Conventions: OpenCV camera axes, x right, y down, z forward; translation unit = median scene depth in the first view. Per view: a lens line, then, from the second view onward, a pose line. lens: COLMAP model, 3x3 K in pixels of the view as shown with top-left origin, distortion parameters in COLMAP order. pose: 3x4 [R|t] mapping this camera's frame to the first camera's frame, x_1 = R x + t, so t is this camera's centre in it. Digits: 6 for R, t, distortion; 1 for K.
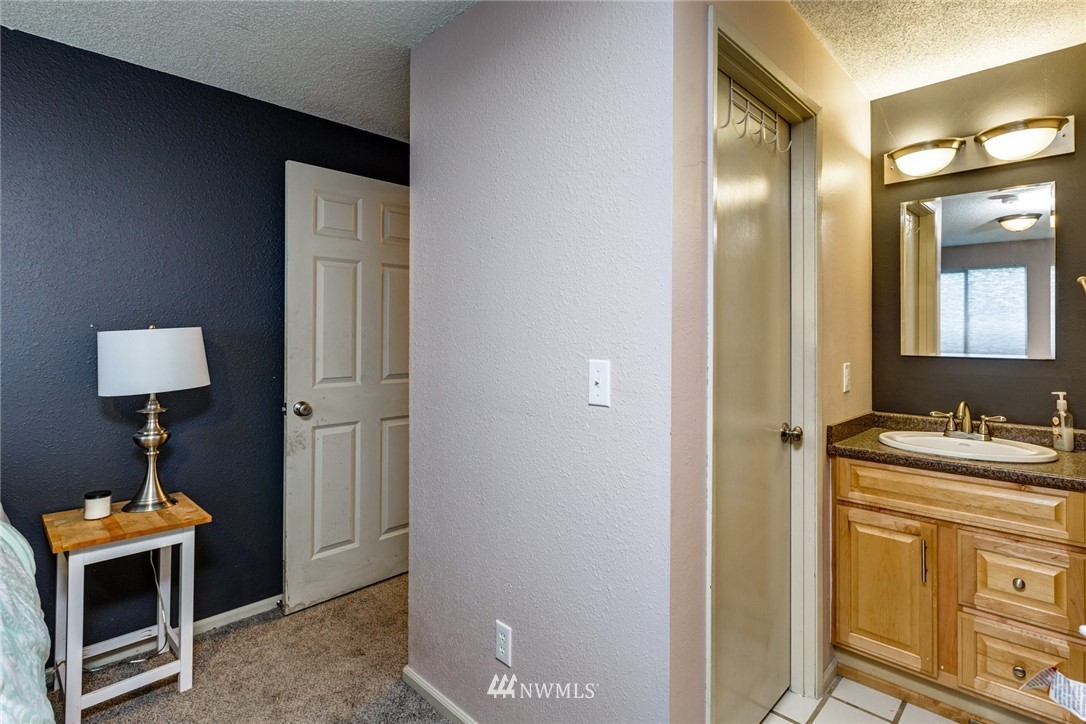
lens RADIAL K [[537.9, 0, 545.5], [0, 537.9, 347.7], [0, 0, 1]] dist [-0.000350, 0.000079]
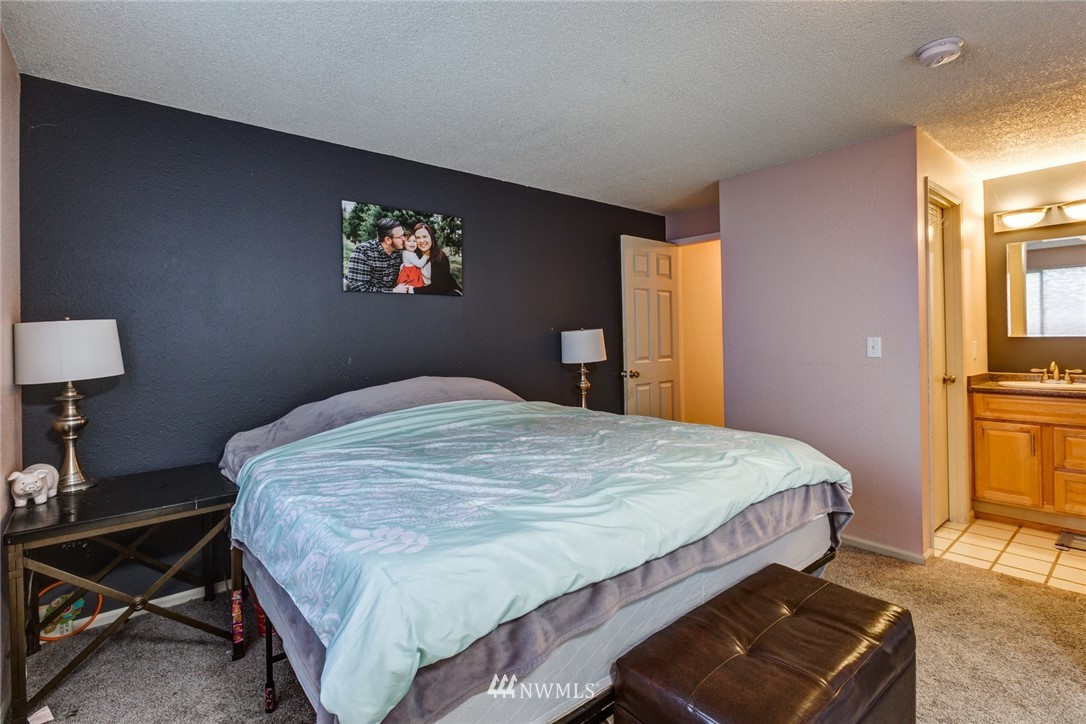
lens RADIAL K [[496.9, 0, 521.1], [0, 496.9, 348.0], [0, 0, 1]] dist [-0.001262, 0.000210]
pose [[0.990398, -0.016189, -0.137297, -0.698240], [0.016051, 0.999869, -0.002107, 0.031302], [0.137313, -0.000117, 0.990528, -0.814610]]
